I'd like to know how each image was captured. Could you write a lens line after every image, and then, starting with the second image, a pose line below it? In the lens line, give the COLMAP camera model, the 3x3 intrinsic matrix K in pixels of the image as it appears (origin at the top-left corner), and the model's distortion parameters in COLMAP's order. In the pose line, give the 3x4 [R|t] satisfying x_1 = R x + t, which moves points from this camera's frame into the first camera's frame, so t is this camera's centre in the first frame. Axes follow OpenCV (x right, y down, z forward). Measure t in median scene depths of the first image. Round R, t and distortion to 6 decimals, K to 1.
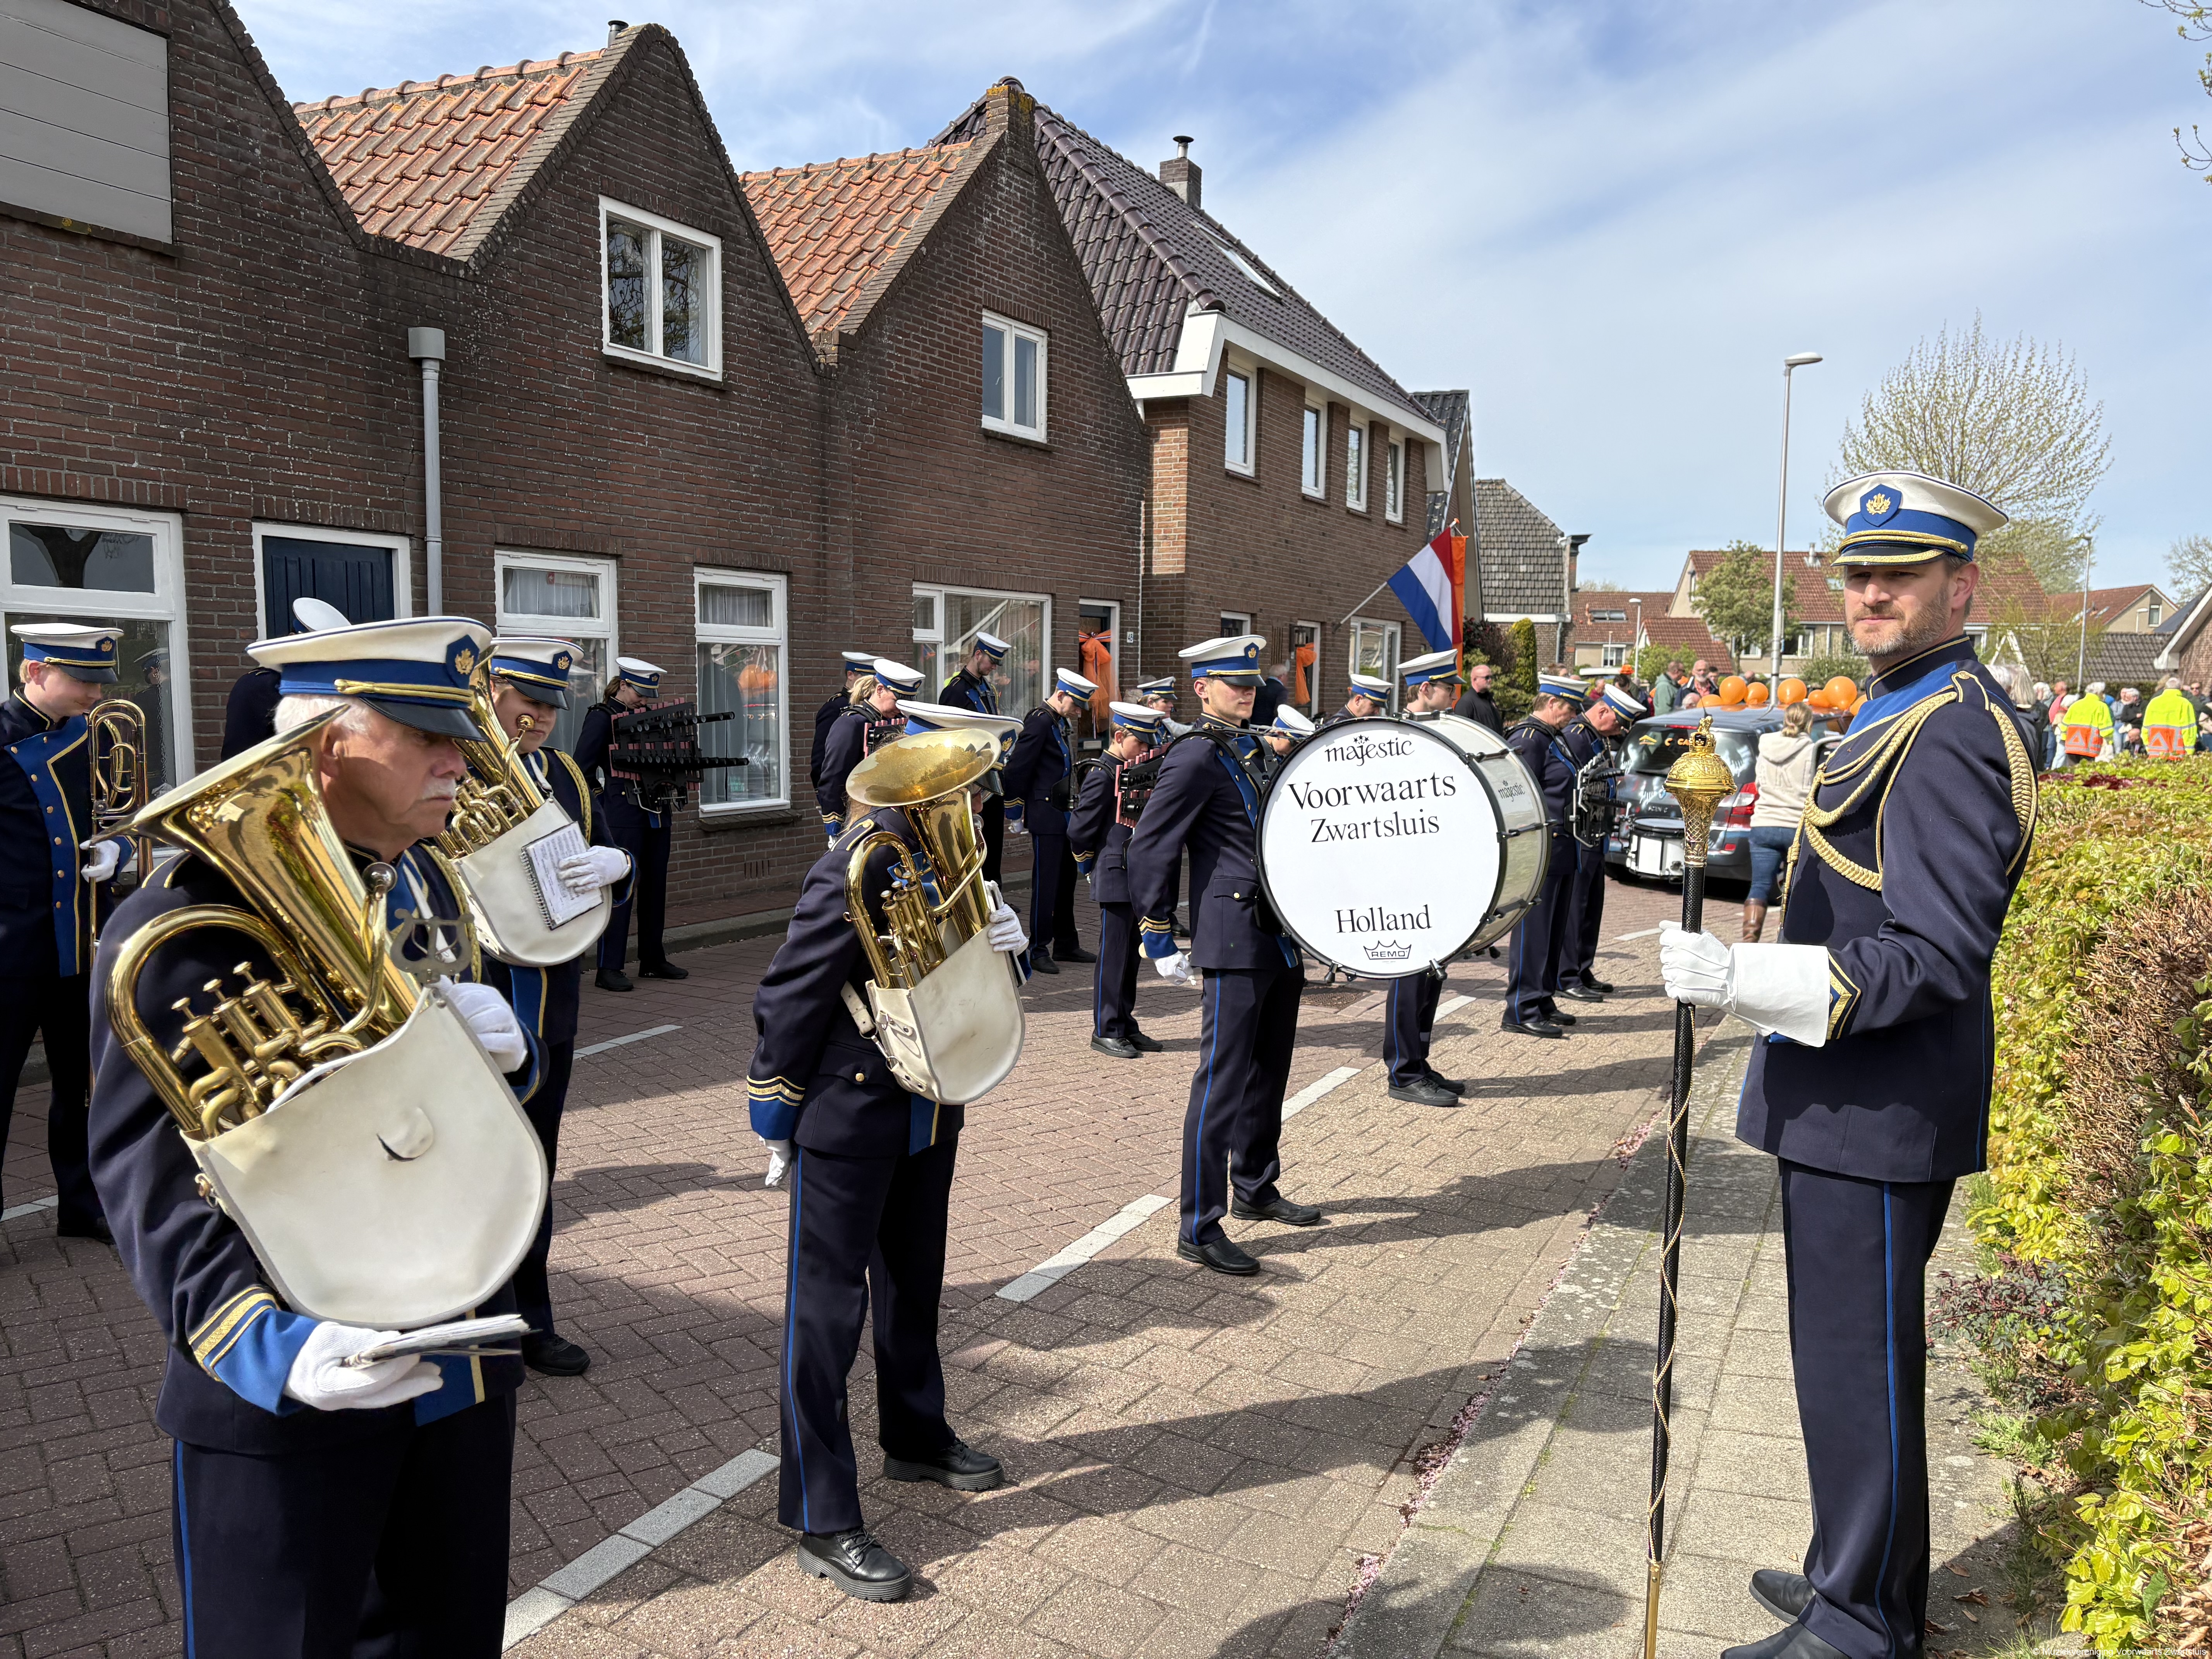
lens RADIAL K [[1677.7, 0, 1106.0], [0, 1677.7, 829.5], [0, 0, 1]] dist [0.060535, -0.041004]
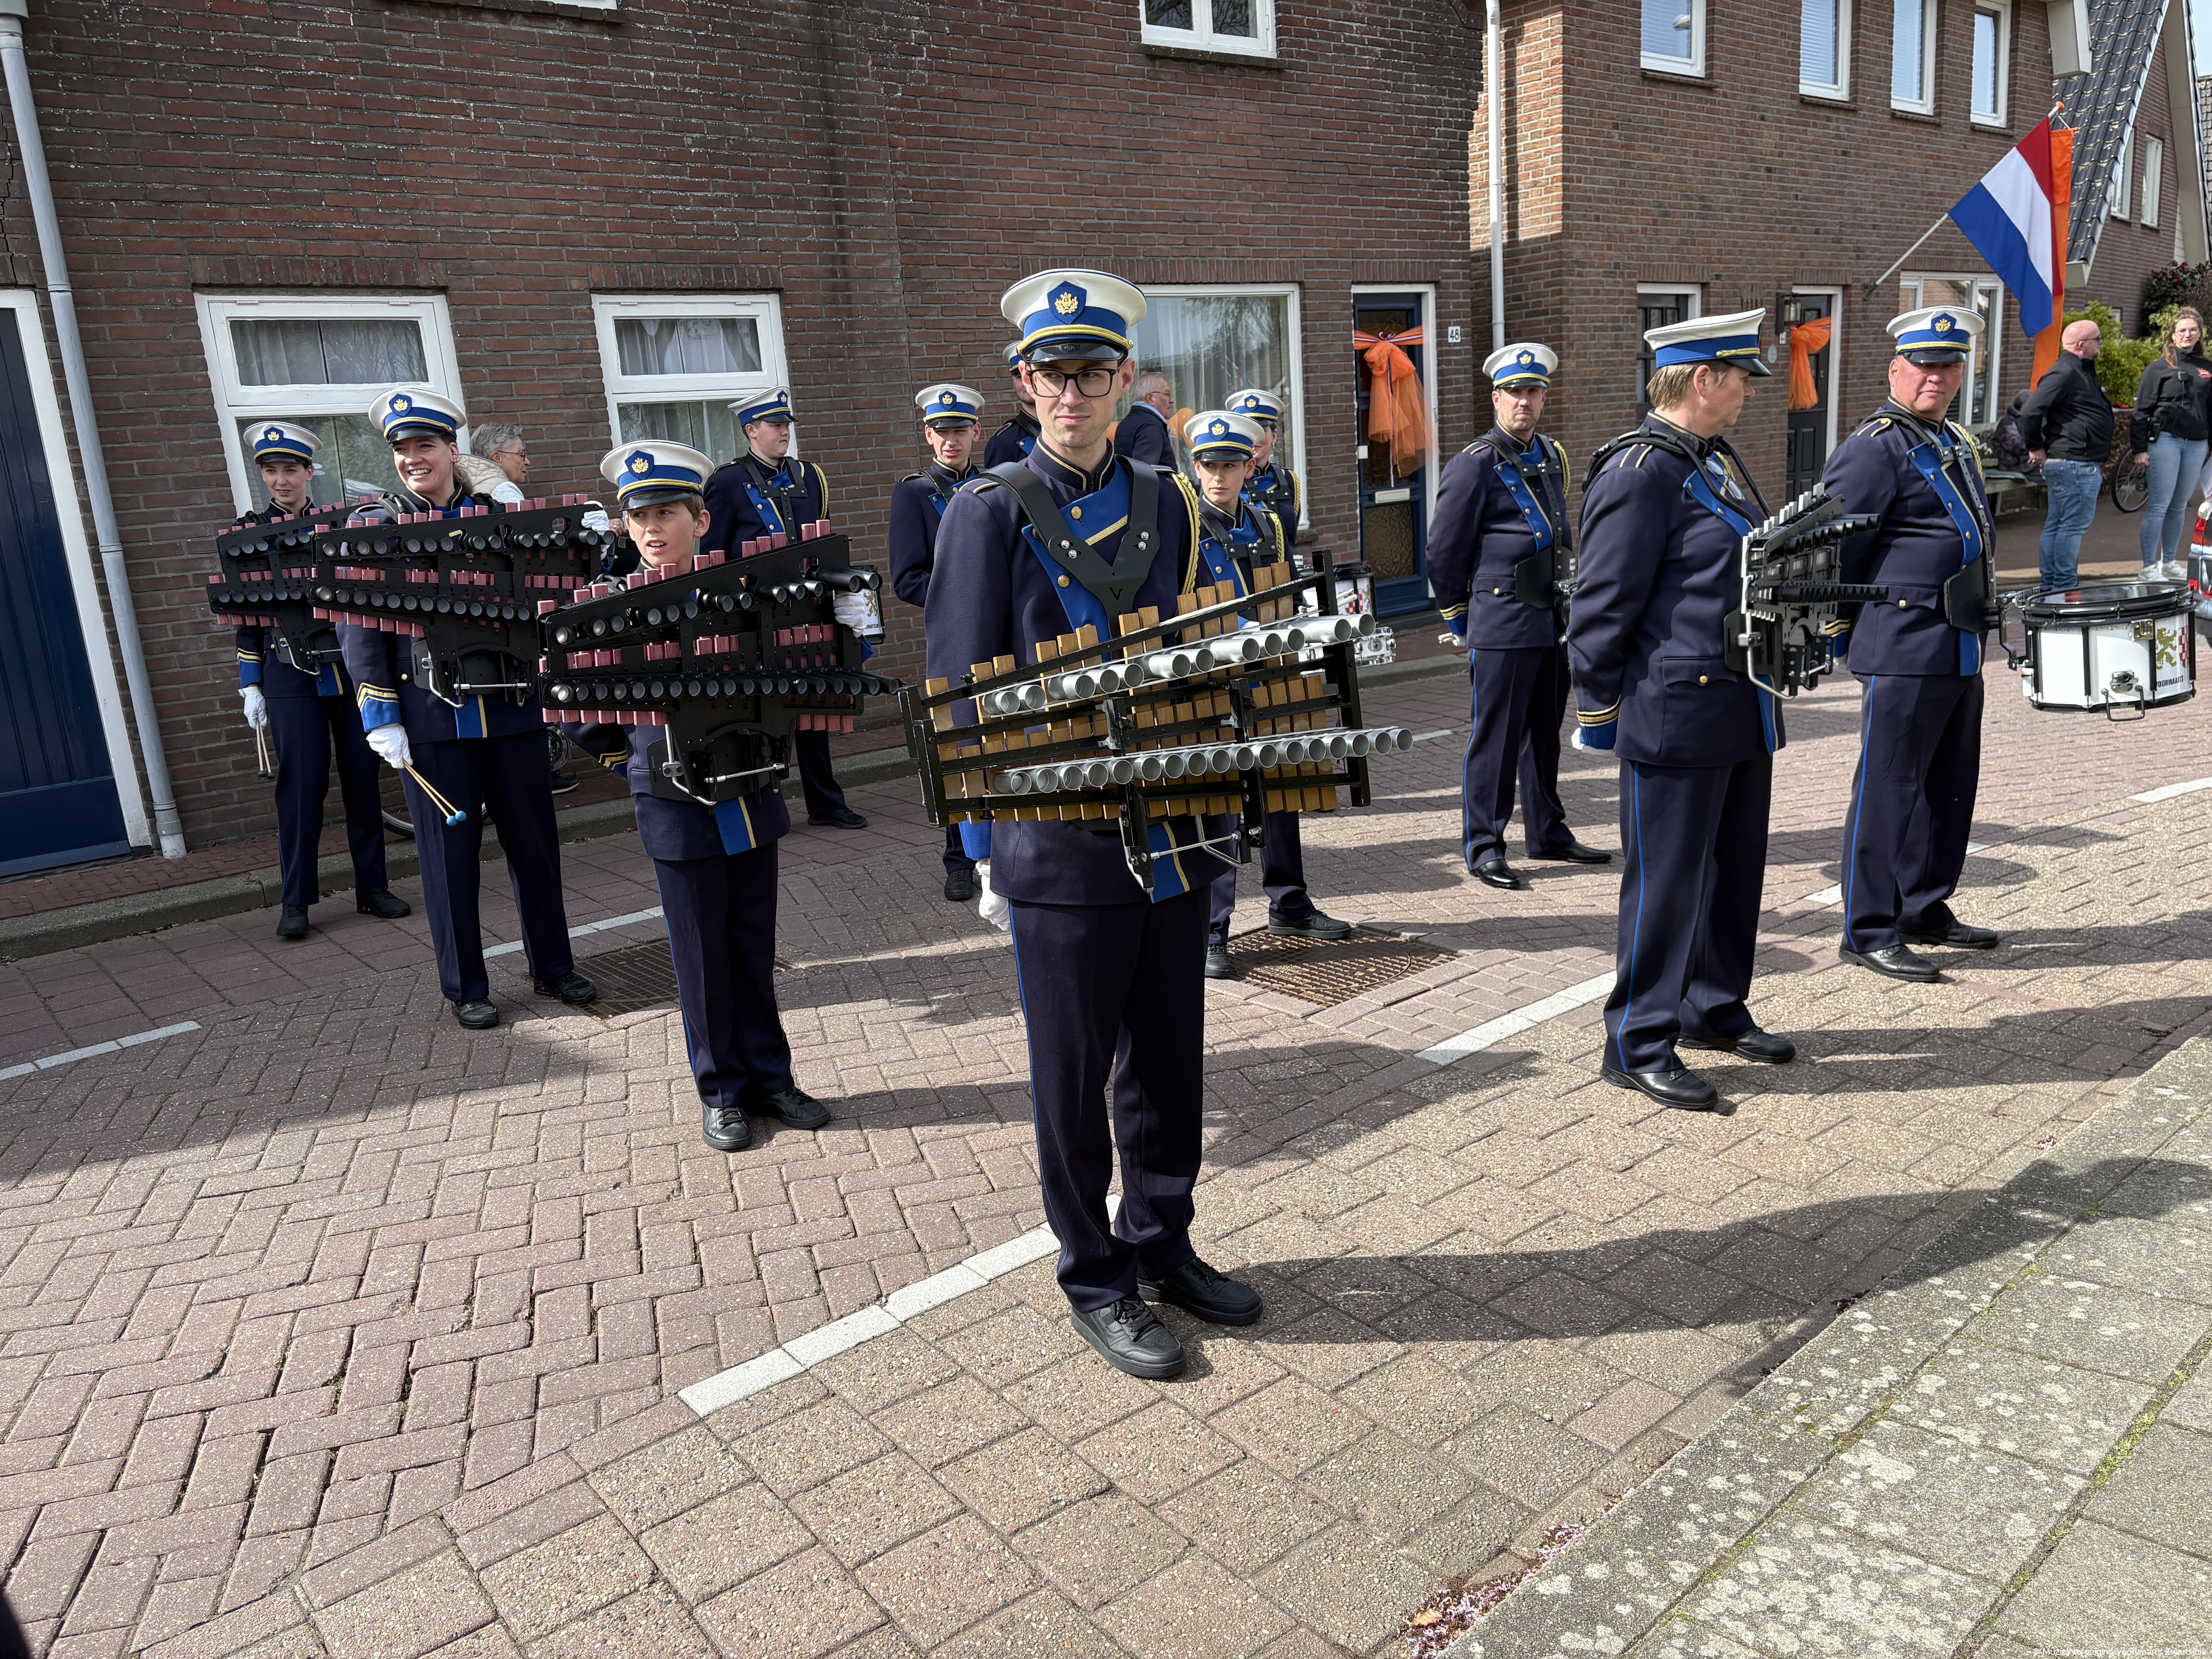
lens RADIAL K [[1677.7, 0, 1106.0], [0, 1677.7, 829.5], [0, 0, 1]] dist [0.060535, -0.041004]
pose [[0.933848, 0.011358, -0.357490, 0.195271], [0.044911, 0.987861, 0.148705, -0.026216], [0.354839, -0.154923, 0.922002, 0.344693]]
